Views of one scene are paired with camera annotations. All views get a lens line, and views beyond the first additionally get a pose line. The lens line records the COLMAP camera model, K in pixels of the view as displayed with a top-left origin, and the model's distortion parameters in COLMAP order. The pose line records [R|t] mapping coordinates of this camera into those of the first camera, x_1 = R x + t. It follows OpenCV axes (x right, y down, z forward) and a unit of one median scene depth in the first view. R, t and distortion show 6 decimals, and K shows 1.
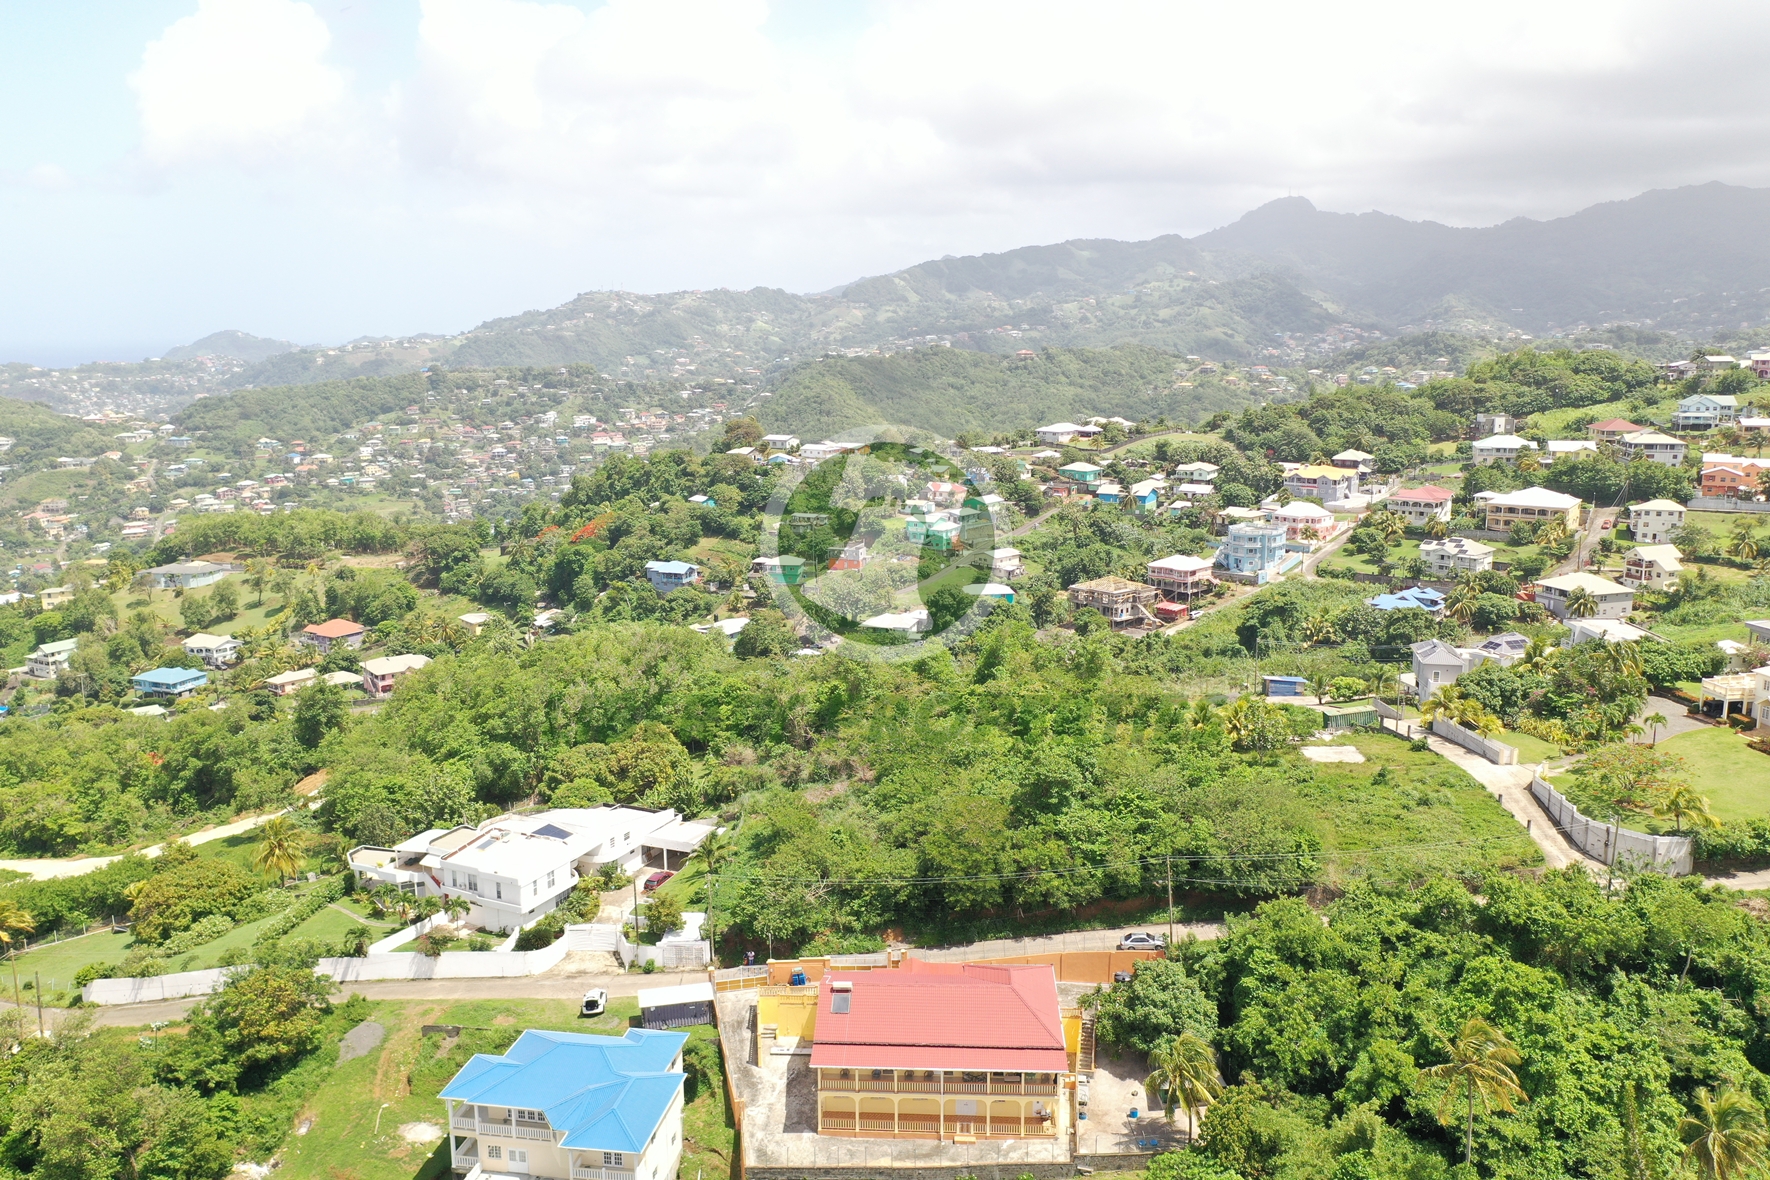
lens RADIAL K [[1393.3, 0, 885.3], [0, 1393.3, 578.8], [0, 0, 1]] dist [-0.007161, 0.007172]
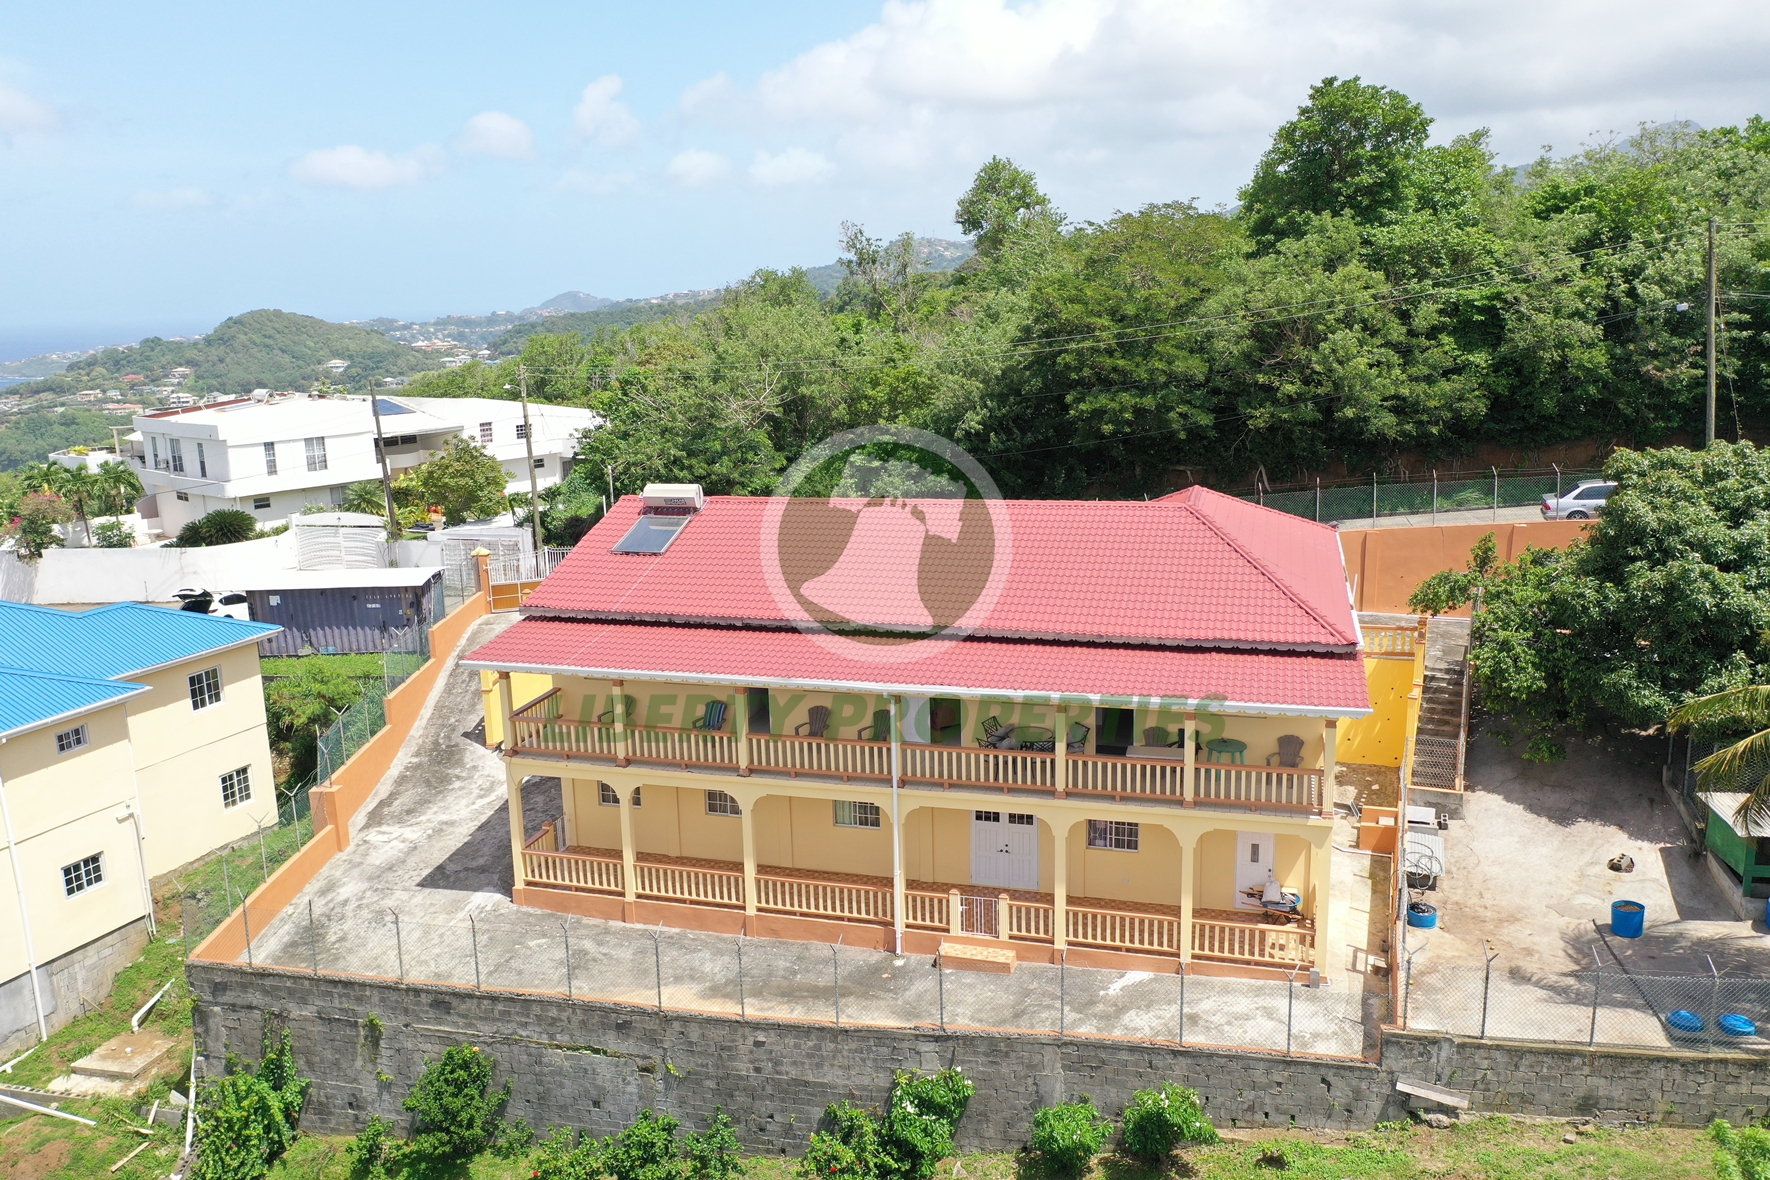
lens RADIAL K [[1393.3, 0, 894.3], [0, 1393.3, 601.8], [0, 0, 1]] dist [-0.007161, 0.007172]
pose [[0.976640, 0.034371, -0.212113, 0.095600], [-0.025374, 0.998665, 0.044995, 0.310907], [0.213377, -0.038562, 0.976209, 0.705424]]
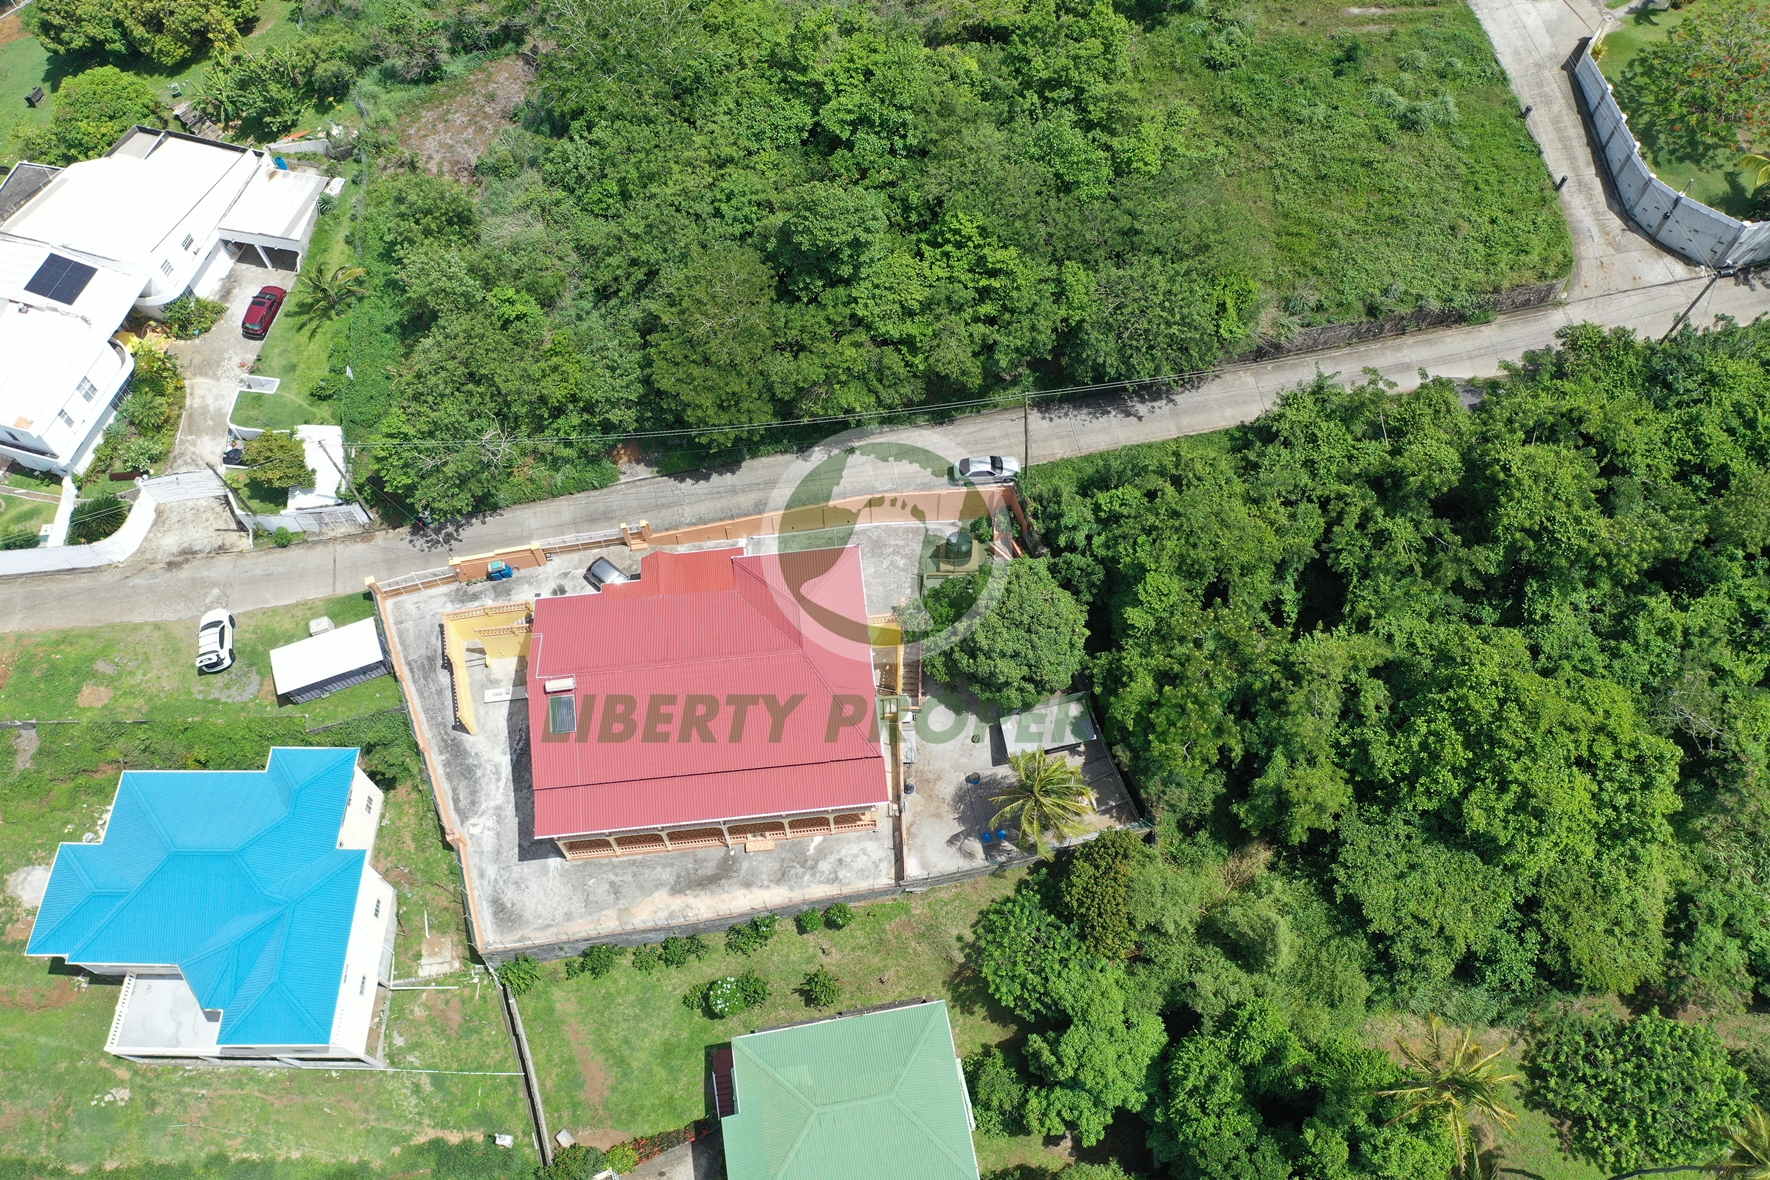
lens RADIAL K [[1393.3, 0, 896.2], [0, 1393.3, 587.8], [0, 0, 1]] dist [-0.007161, 0.007172]
pose [[0.987474, -0.142723, 0.067271, 0.097782], [0.038261, 0.630225, 0.775469, -0.275264], [-0.153073, -0.763181, 0.627792, 0.596098]]
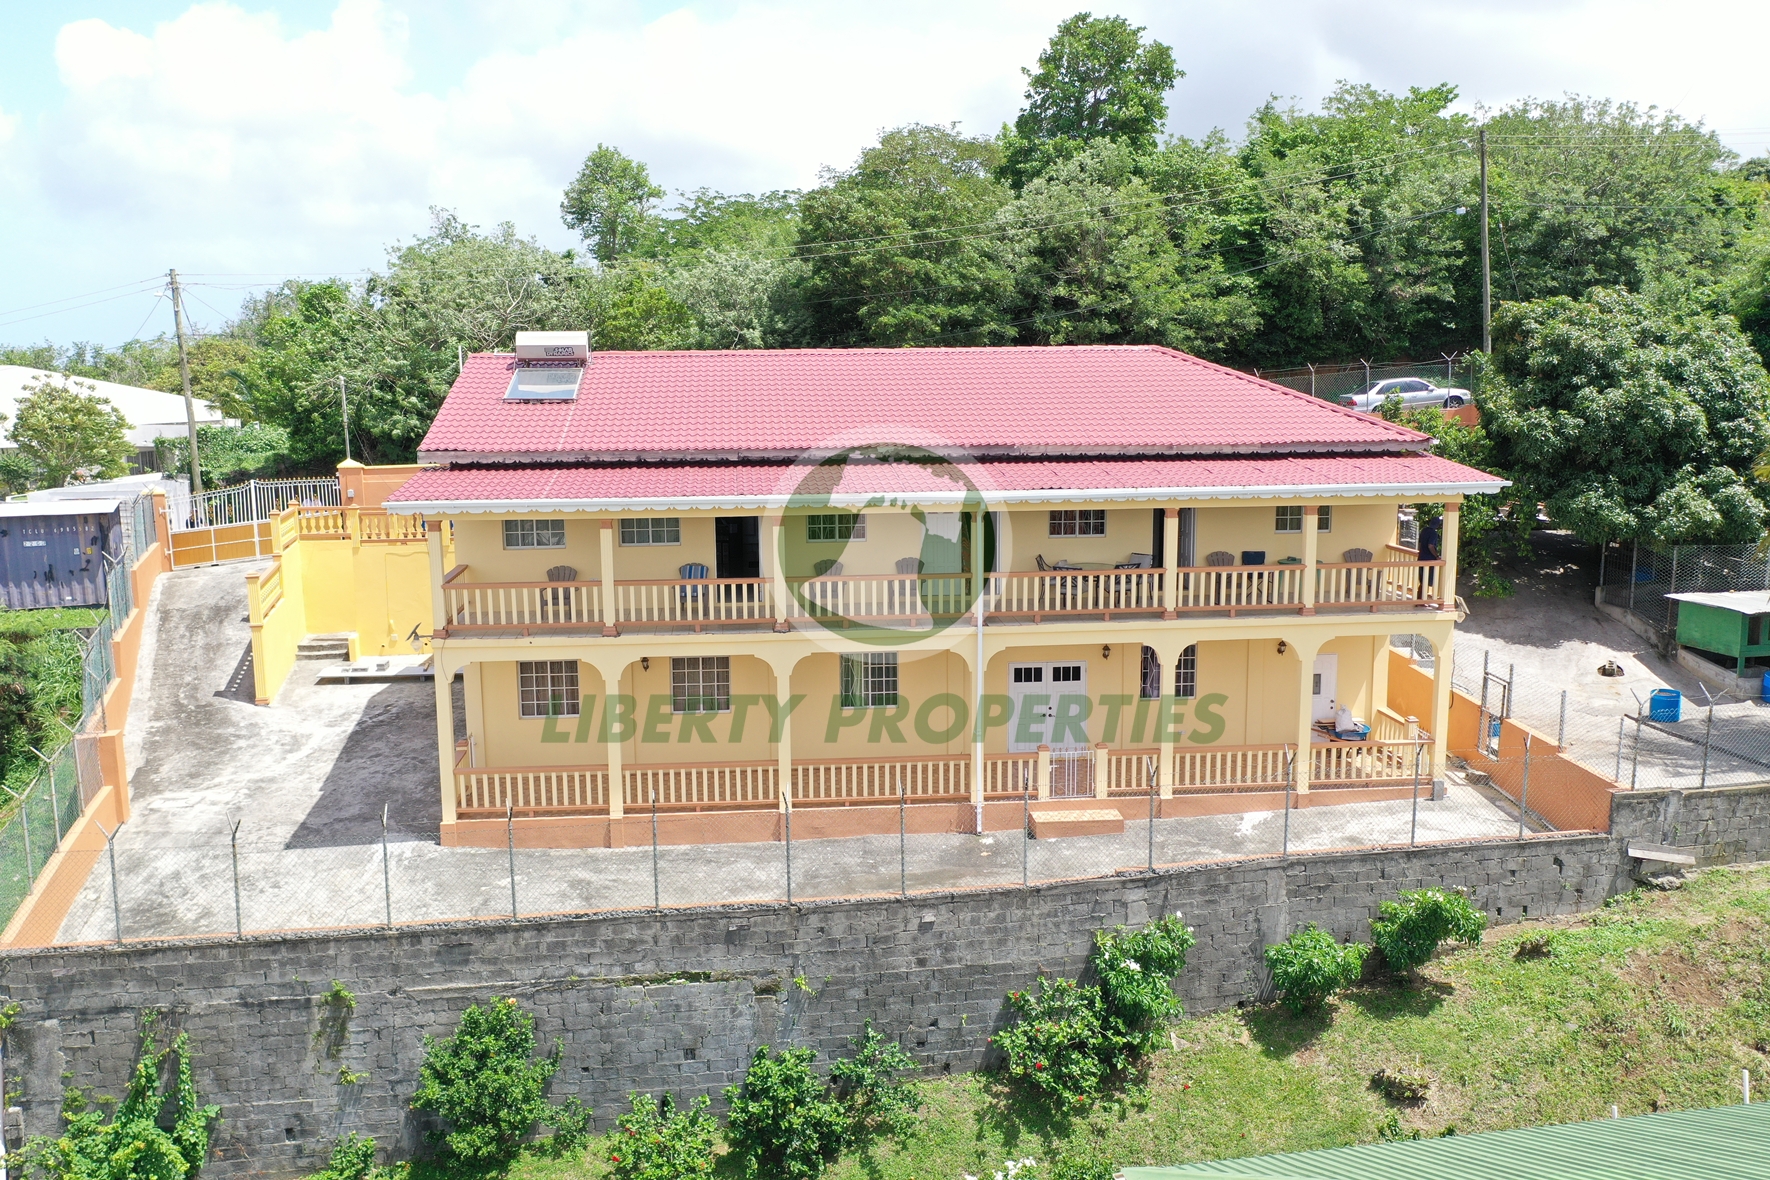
lens RADIAL K [[1393.3, 0, 889.3], [0, 1393.3, 601.3], [0, 0, 1]] dist [-0.007161, 0.007172]
pose [[0.986592, -0.024183, 0.161402, -0.011582], [0.027177, 0.999497, -0.016367, 0.358660], [-0.160925, 0.020534, 0.986753, 0.748019]]
